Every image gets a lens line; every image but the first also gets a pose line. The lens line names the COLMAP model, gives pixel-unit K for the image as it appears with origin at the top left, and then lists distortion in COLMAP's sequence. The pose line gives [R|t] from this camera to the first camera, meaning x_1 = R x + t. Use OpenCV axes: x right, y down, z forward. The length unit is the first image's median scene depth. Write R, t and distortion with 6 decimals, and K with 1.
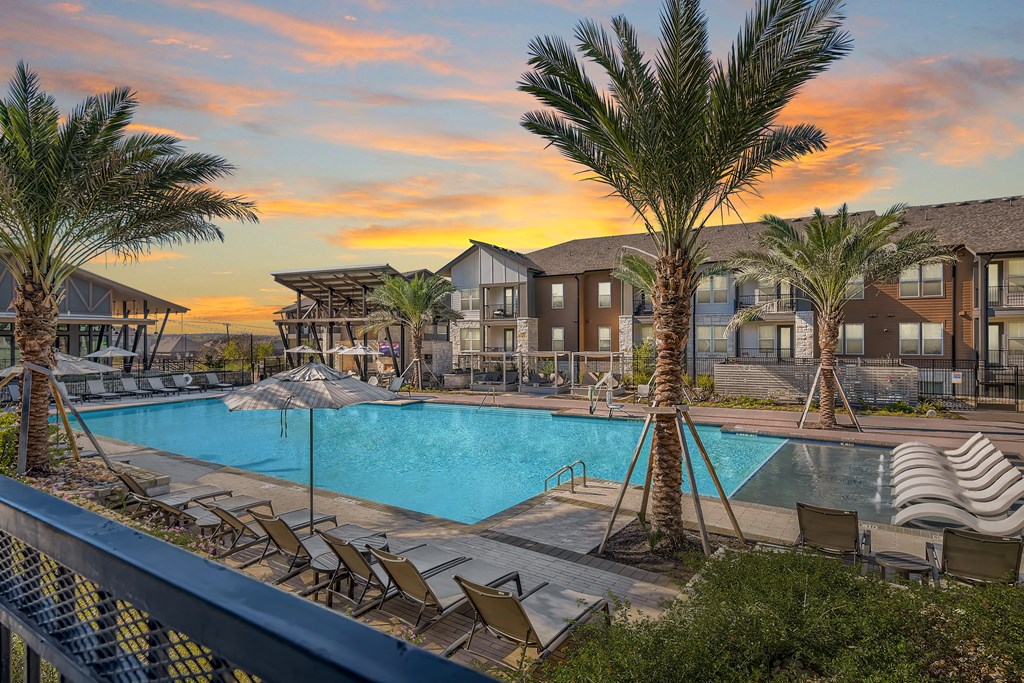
lens RADIAL K [[523.7, 0, 518.6], [0, 523.7, 341.4], [0, 0, 1]] dist [0.001399, -0.000237]
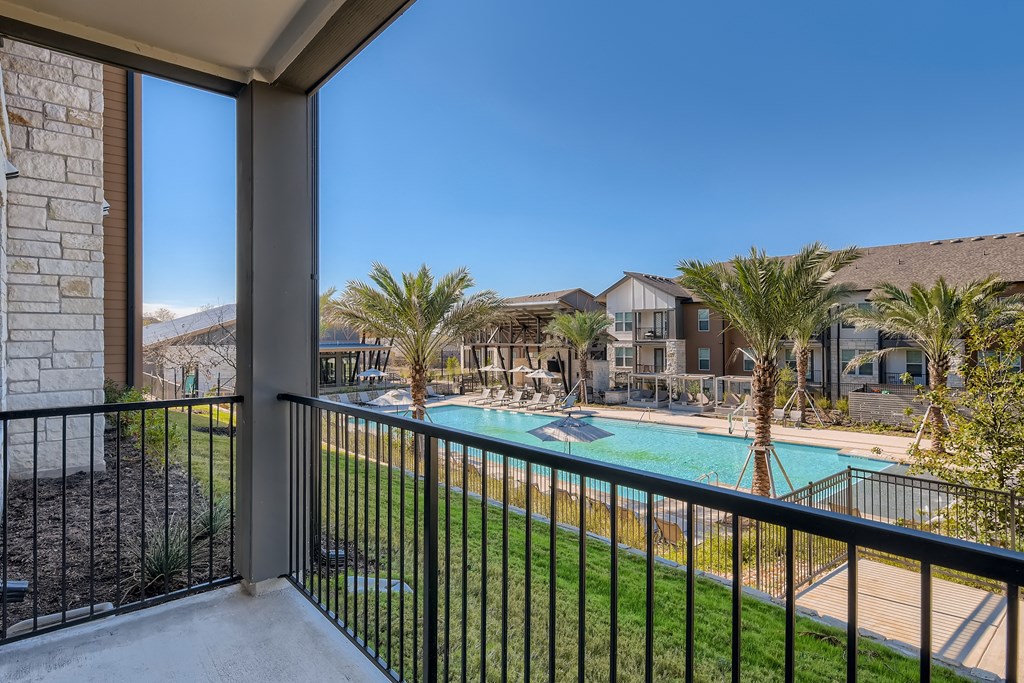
lens RADIAL K [[527.7, 0, 509.3], [0, 527.7, 336.0], [0, 0, 1]] dist [-0.001597, -0.000400]
pose [[0.959448, -0.007182, -0.281795, -0.008563], [0.006546, 0.999973, -0.003199, -0.059494], [0.281810, 0.001225, 0.959469, -0.232248]]
